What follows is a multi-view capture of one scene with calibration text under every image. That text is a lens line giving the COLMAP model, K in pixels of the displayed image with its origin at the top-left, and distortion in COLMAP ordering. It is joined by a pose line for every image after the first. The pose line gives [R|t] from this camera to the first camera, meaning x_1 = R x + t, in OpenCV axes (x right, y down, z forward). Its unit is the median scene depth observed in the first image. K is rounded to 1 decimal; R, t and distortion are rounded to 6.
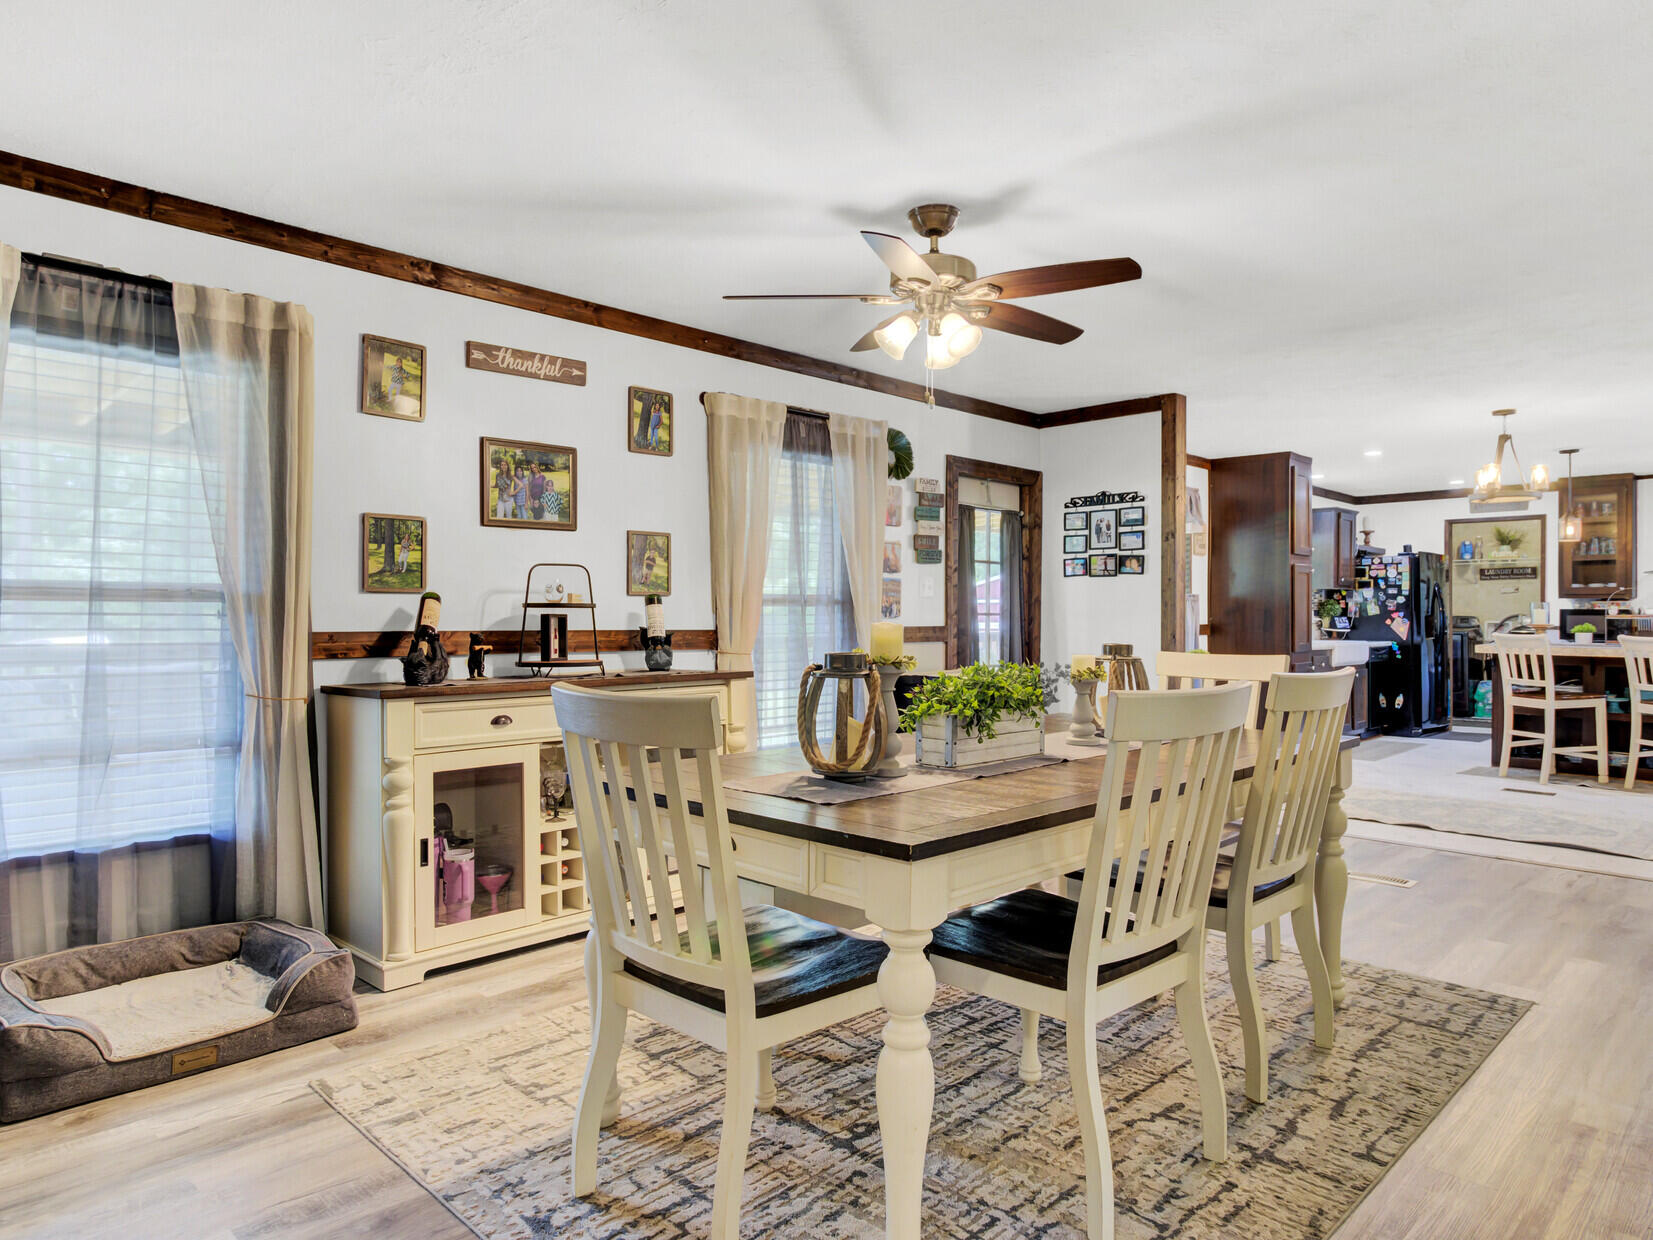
lens RADIAL K [[1002.7, 0, 827.1], [0, 1002.7, 620.8], [0, 0, 1]] dist [-0.001080, -0.000063]
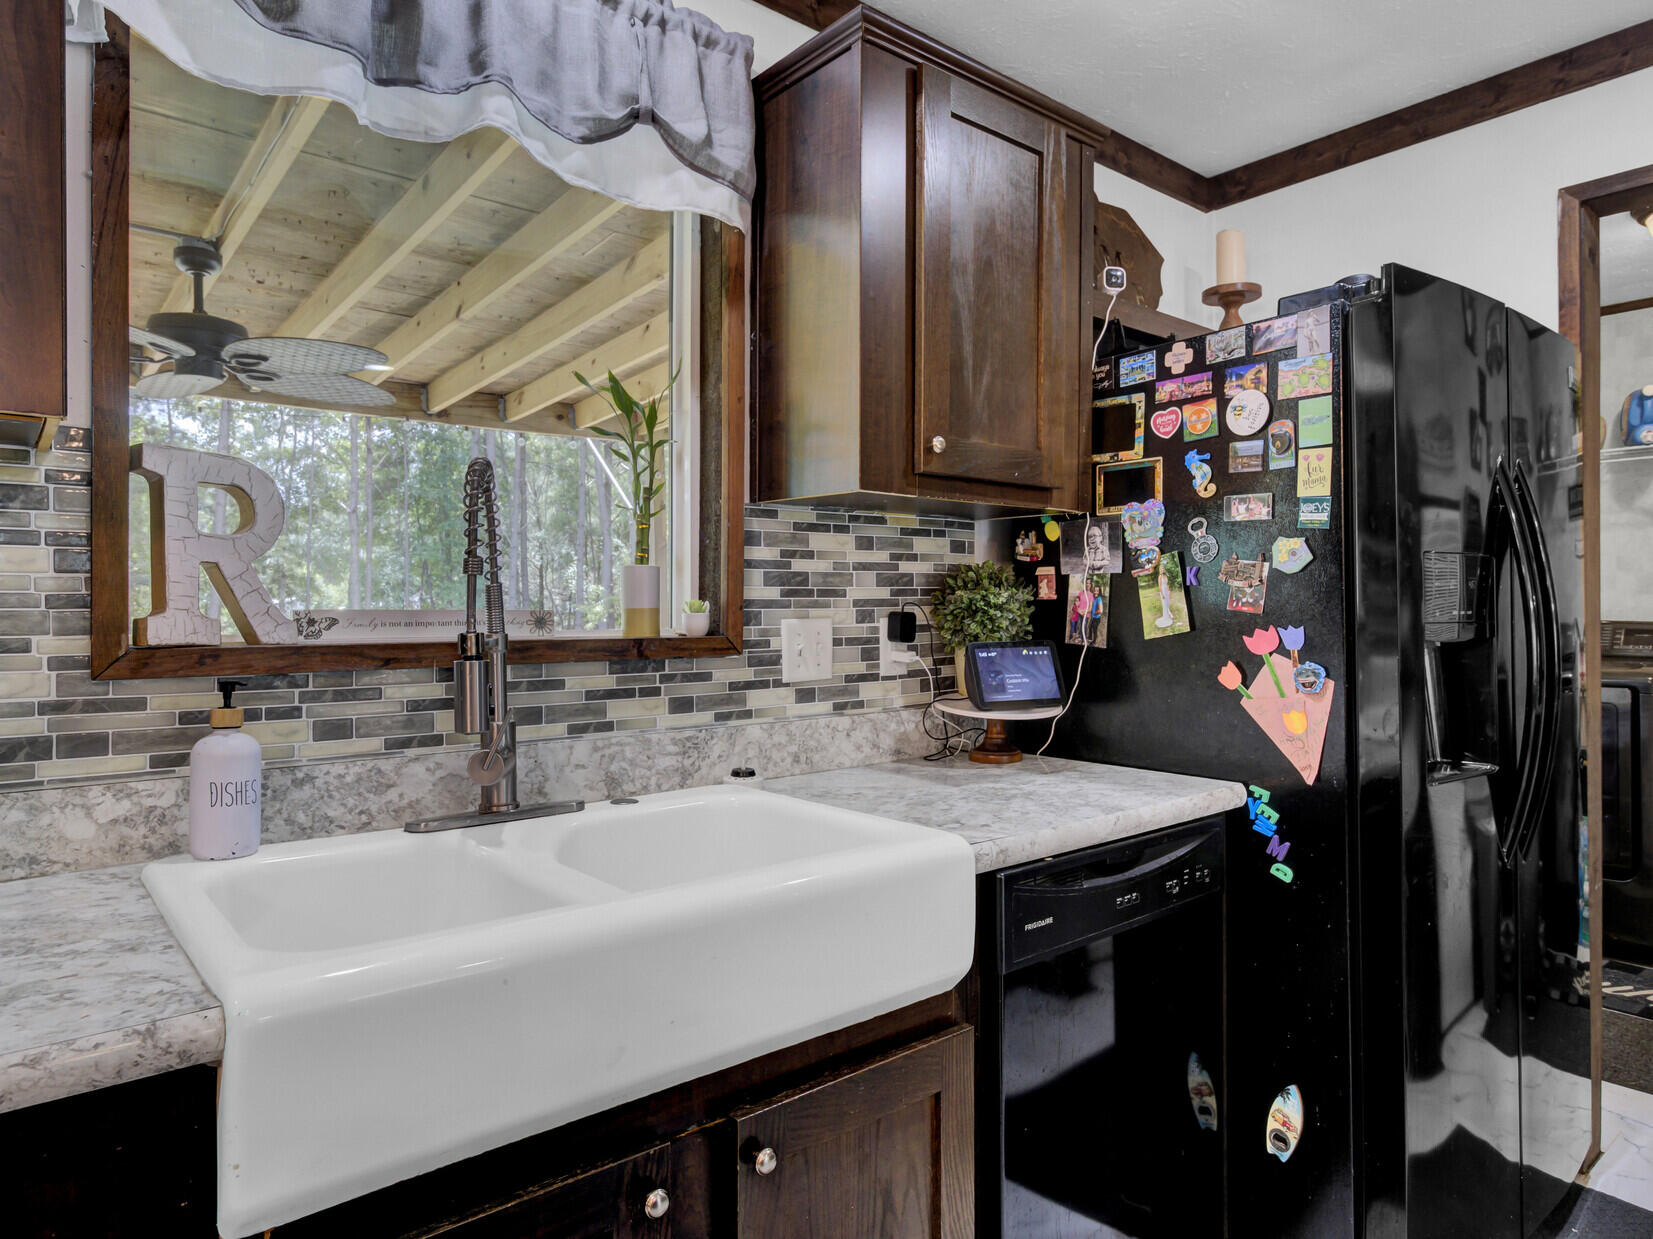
lens RADIAL K [[1002.7, 0, 826.4], [0, 1002.7, 616.4], [0, 0, 1]] dist [-0.001080, -0.000063]
pose [[0.995047, -0.004332, -0.099306, 0.501508], [0.004765, 0.999980, 0.004117, -0.011187], [0.099287, -0.004570, 0.995048, 0.804016]]
